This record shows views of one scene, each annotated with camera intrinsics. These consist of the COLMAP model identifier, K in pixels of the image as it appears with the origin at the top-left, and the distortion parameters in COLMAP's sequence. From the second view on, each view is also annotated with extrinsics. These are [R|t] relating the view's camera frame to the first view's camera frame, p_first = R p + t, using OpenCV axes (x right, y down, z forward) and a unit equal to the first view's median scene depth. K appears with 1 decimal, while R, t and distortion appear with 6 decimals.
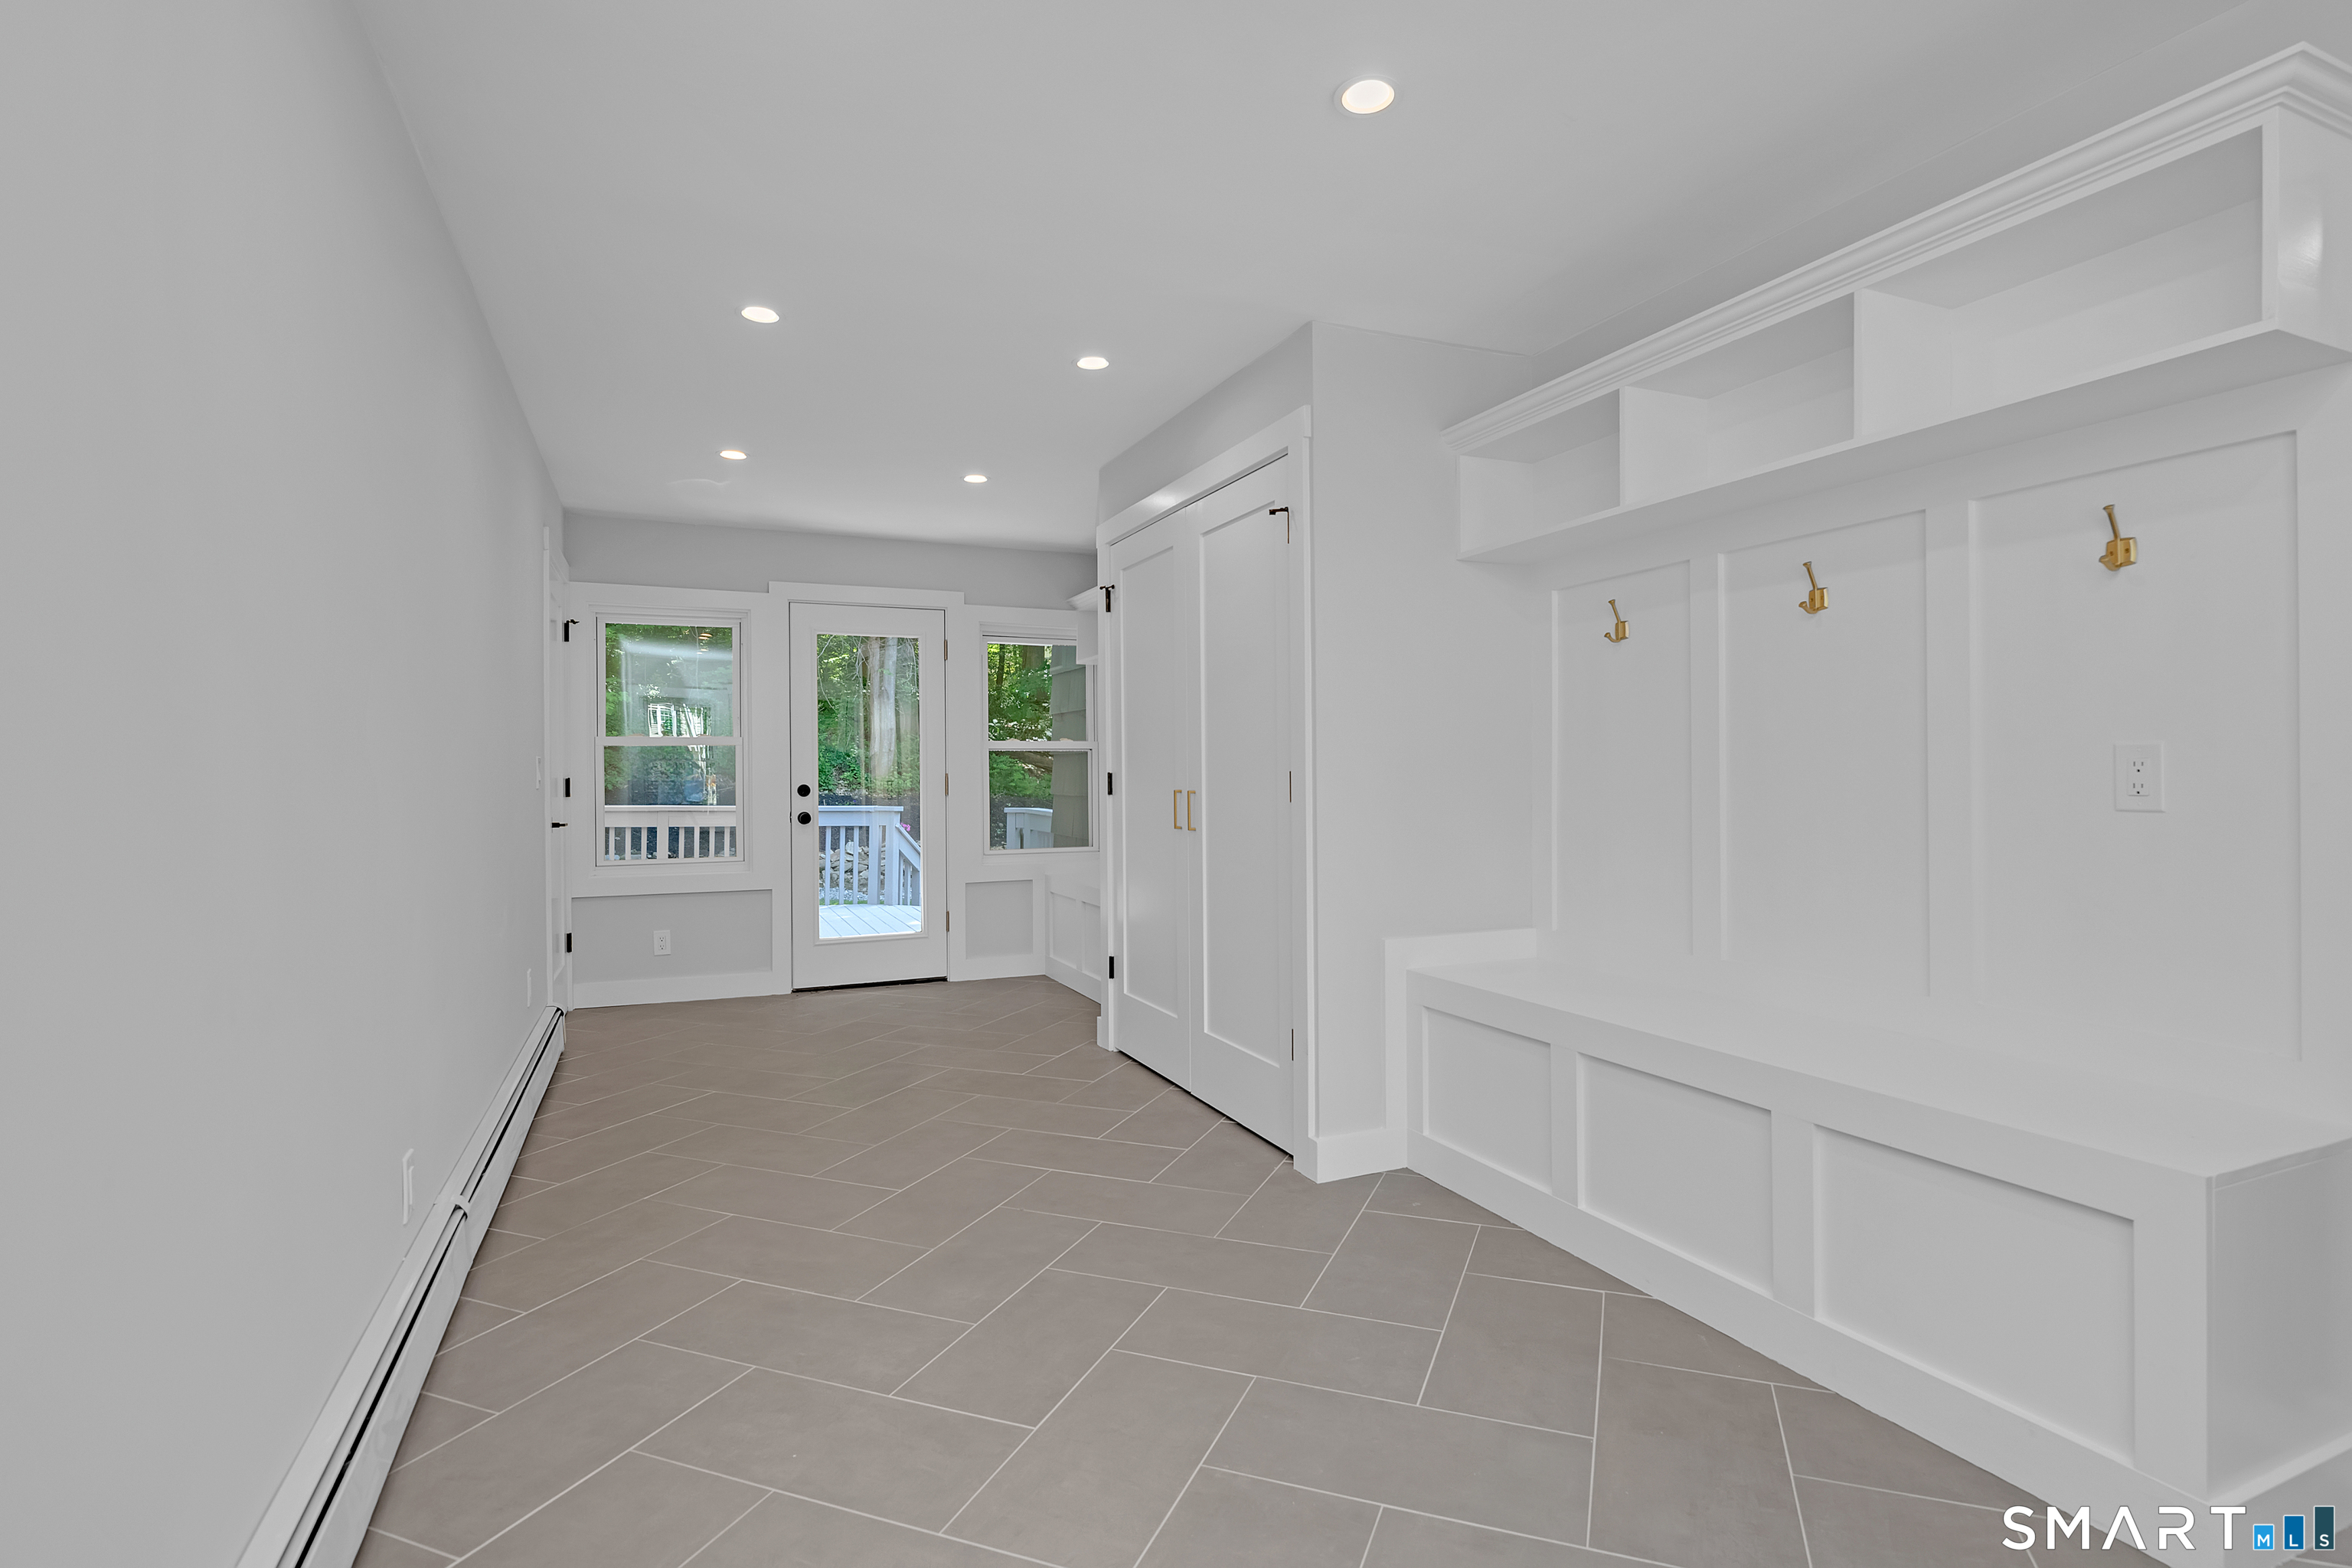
lens RADIAL K [[1182.4, 0, 1216.0], [0, 1182.4, 780.0], [0, 0, 1]] dist [-0.004233, -0.000930]
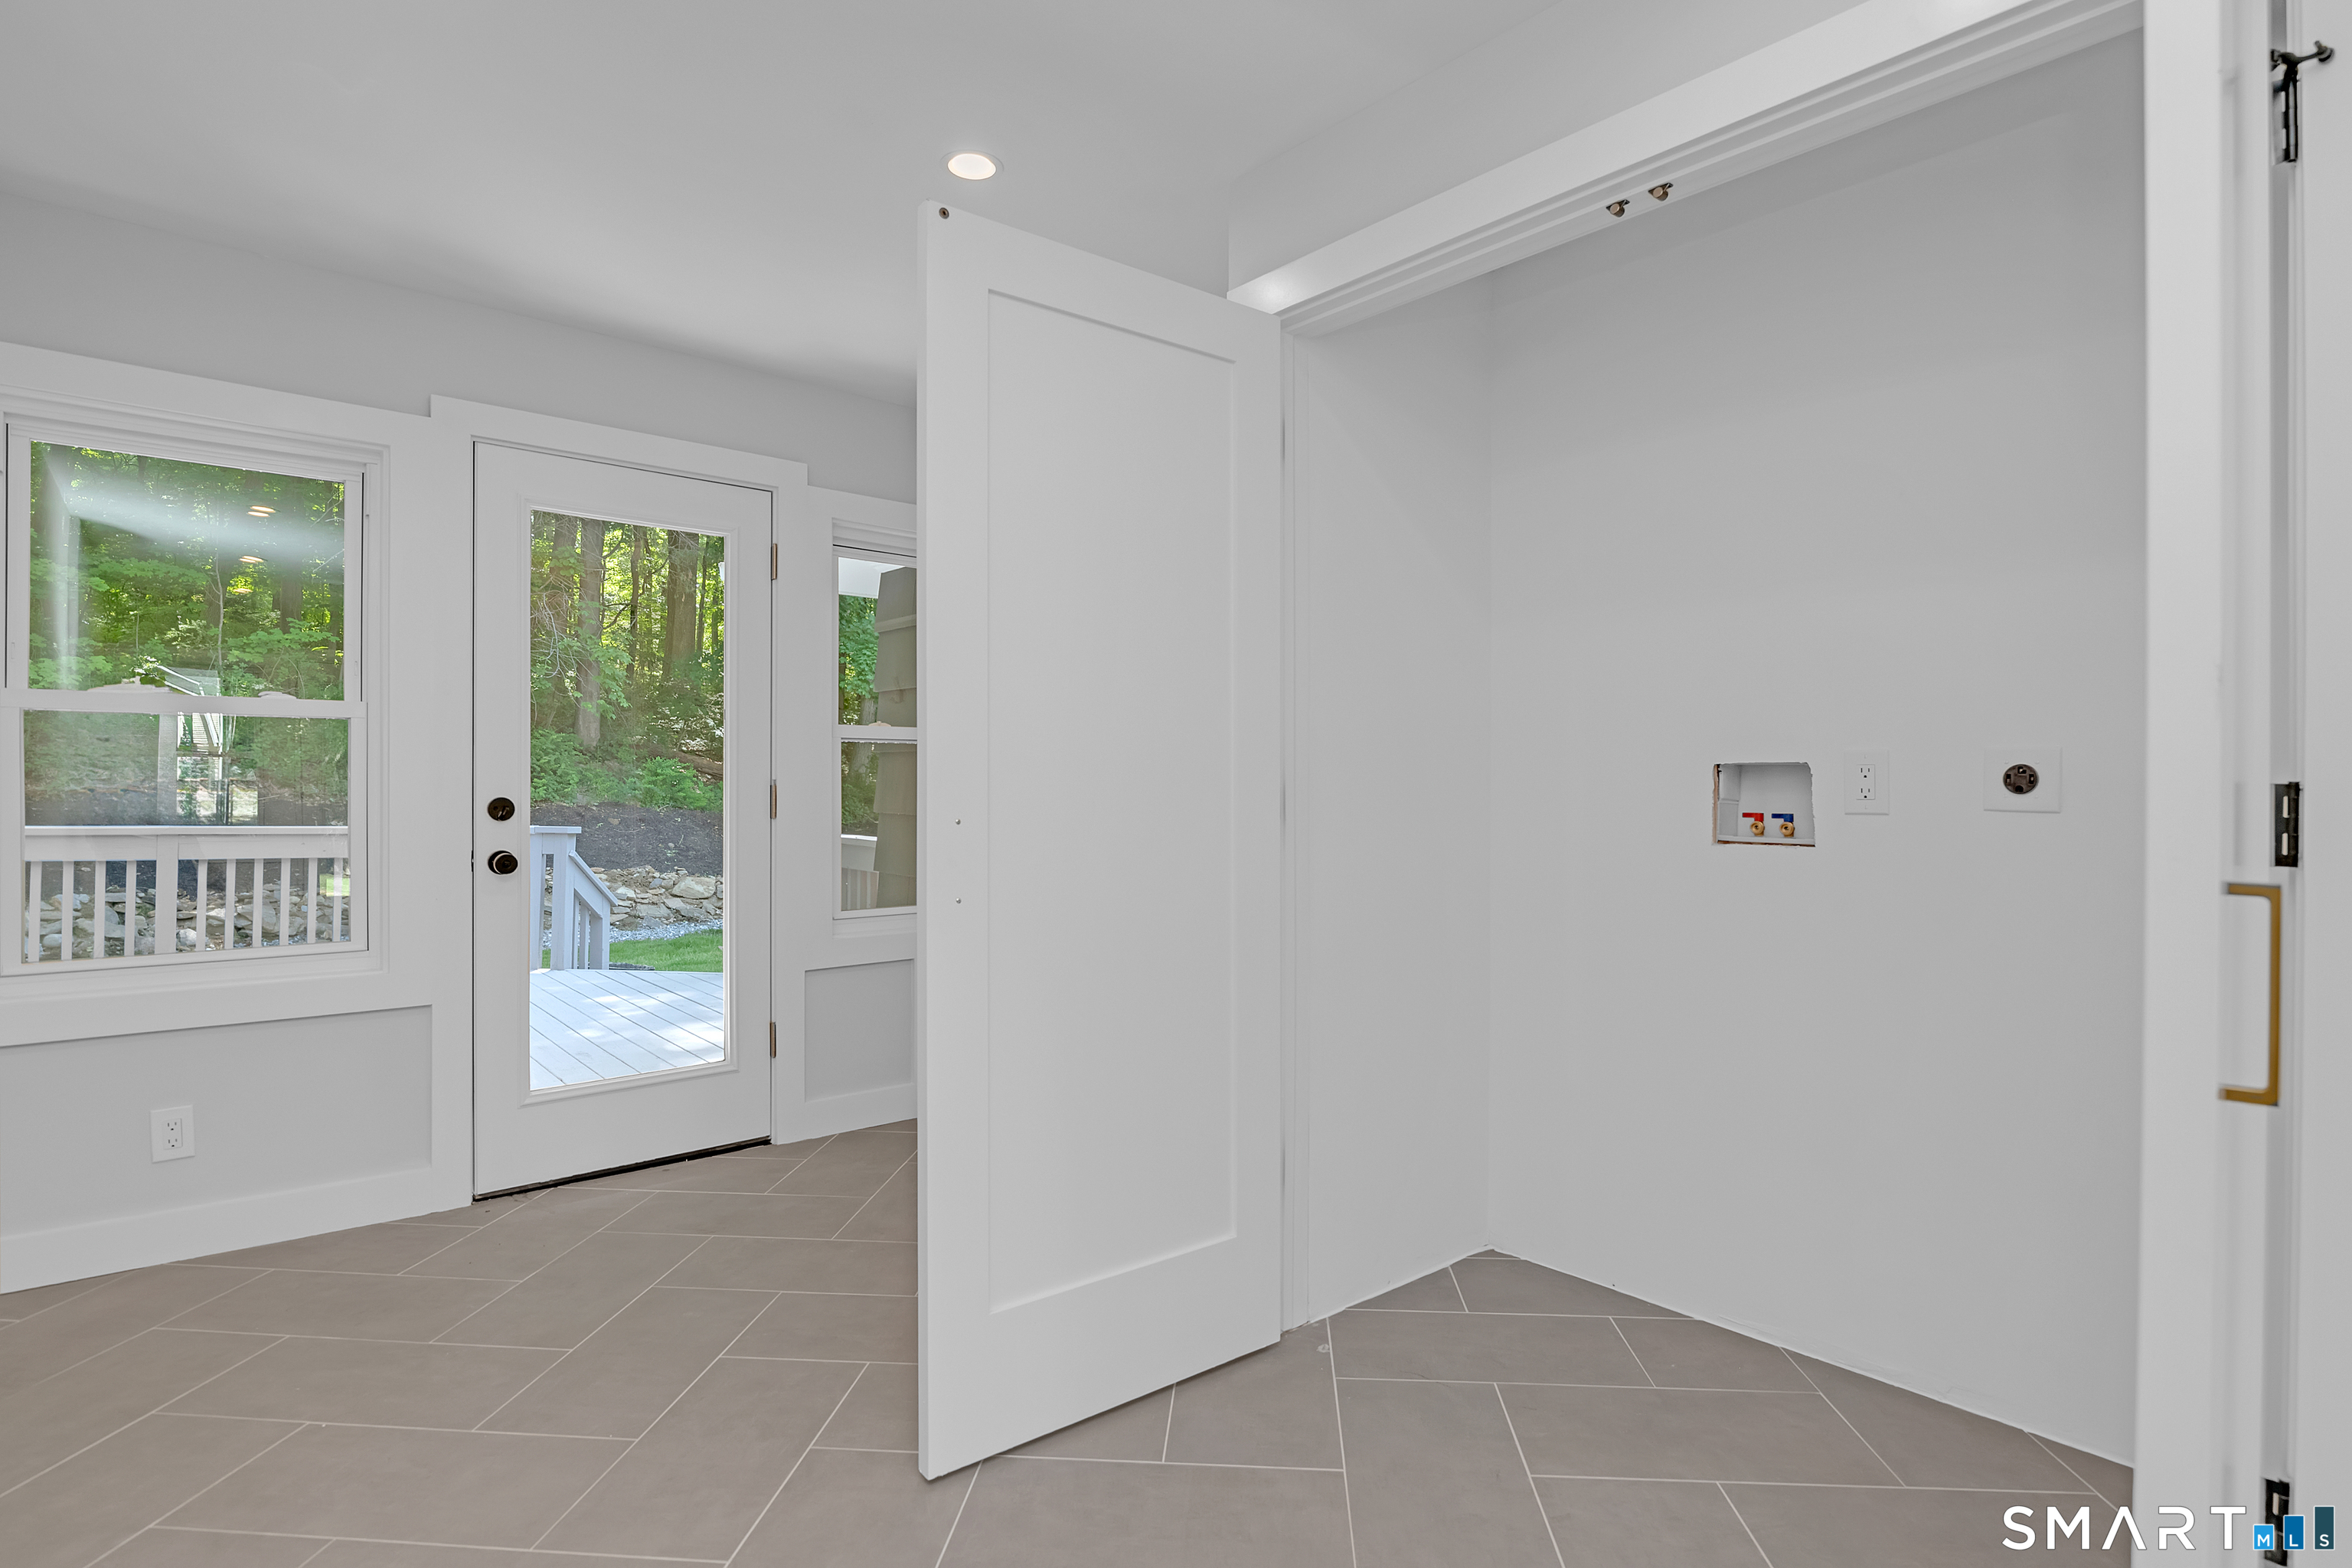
lens RADIAL K [[1184.5, 0, 1180.6], [0, 1184.5, 779.5], [0, 0, 1]] dist [-0.001618, 0.000091]
pose [[0.963302, -0.000934, 0.268417, -0.199705], [0.002867, 0.999973, -0.006810, 0.000543], [-0.268404, 0.007329, 0.963279, 0.418556]]
